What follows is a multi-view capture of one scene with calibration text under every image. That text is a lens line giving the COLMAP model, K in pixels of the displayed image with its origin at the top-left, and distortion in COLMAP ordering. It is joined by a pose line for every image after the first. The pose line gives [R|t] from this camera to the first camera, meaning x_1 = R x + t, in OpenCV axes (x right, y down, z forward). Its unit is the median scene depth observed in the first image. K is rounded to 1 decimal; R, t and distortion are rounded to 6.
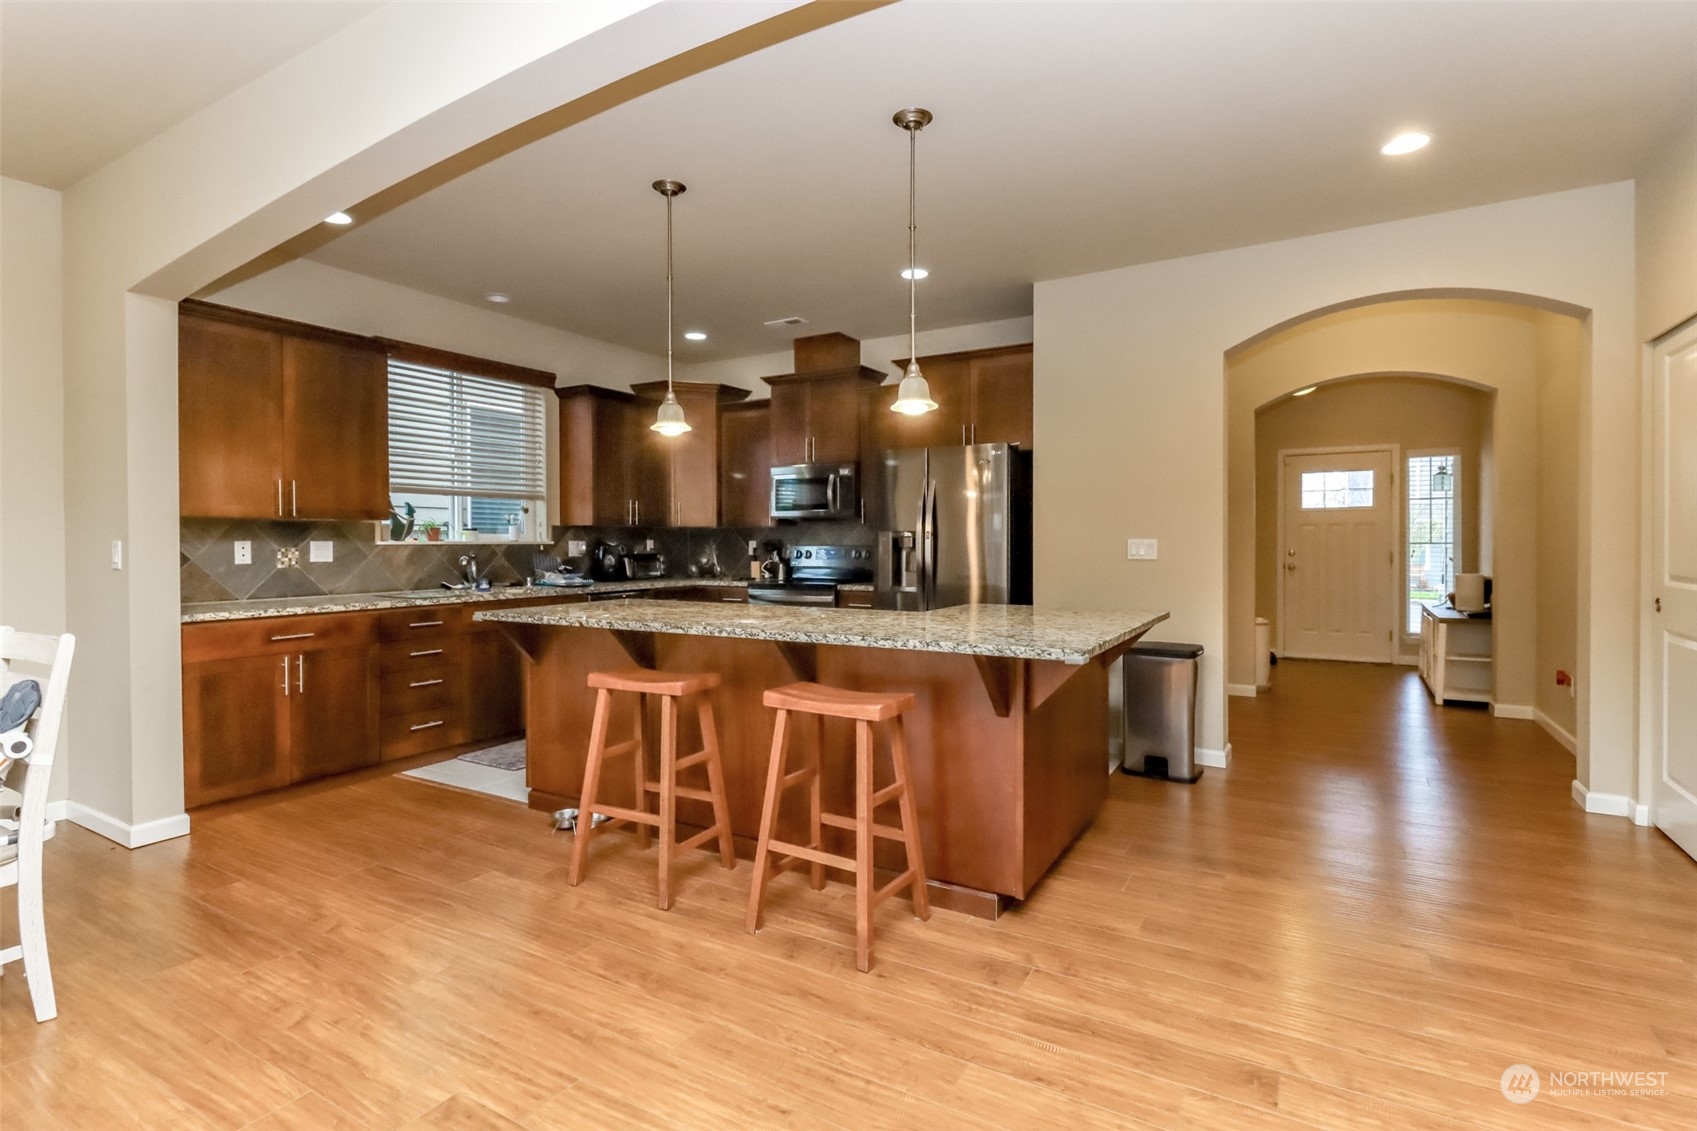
lens RADIAL K [[798.4, 0, 848.5], [0, 798.4, 565.5], [0, 0, 1]] dist [0.000980, 0.000183]
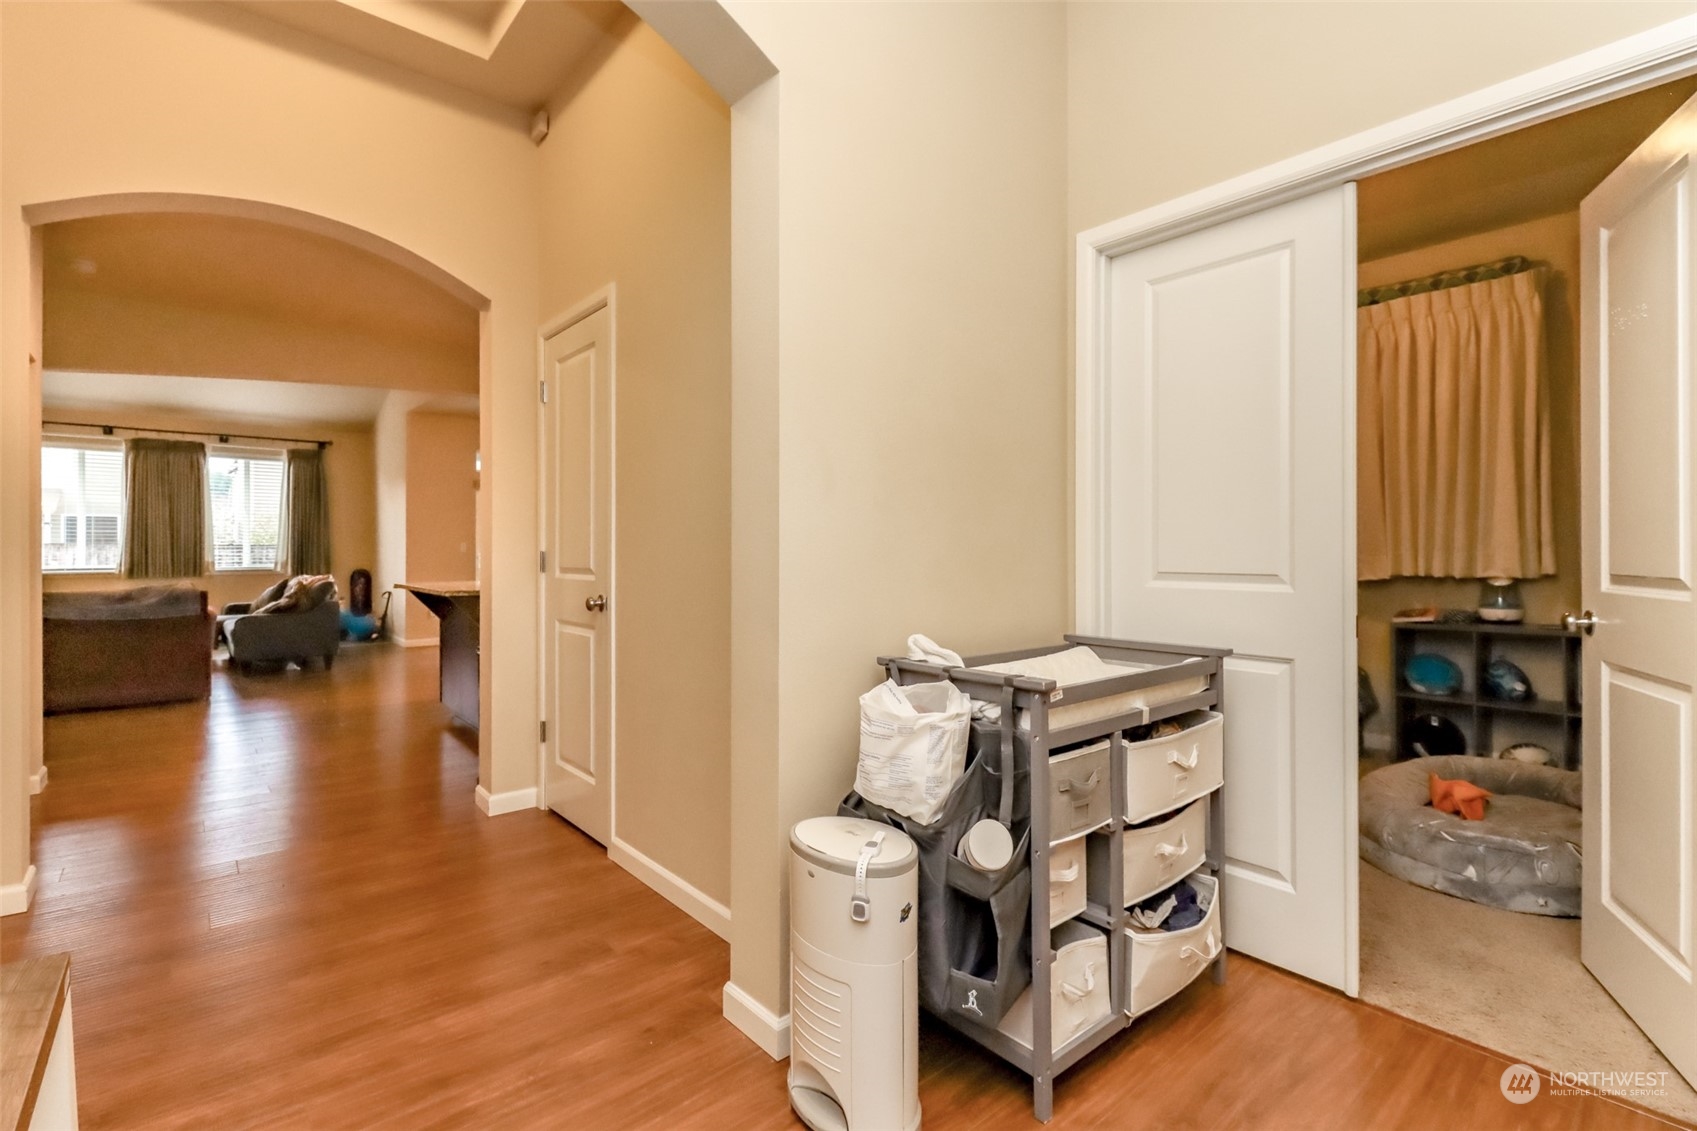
lens RADIAL K [[783.0, 0, 849.4], [0, 783.0, 551.0], [0, 0, 1]] dist [-0.000018, -0.000132]
pose [[0.205636, 0.002093, 0.978626, 0.085936], [0.011727, 0.999921, -0.004603, -0.003058], [-0.978558, 0.012423, 0.205595, 0.410910]]
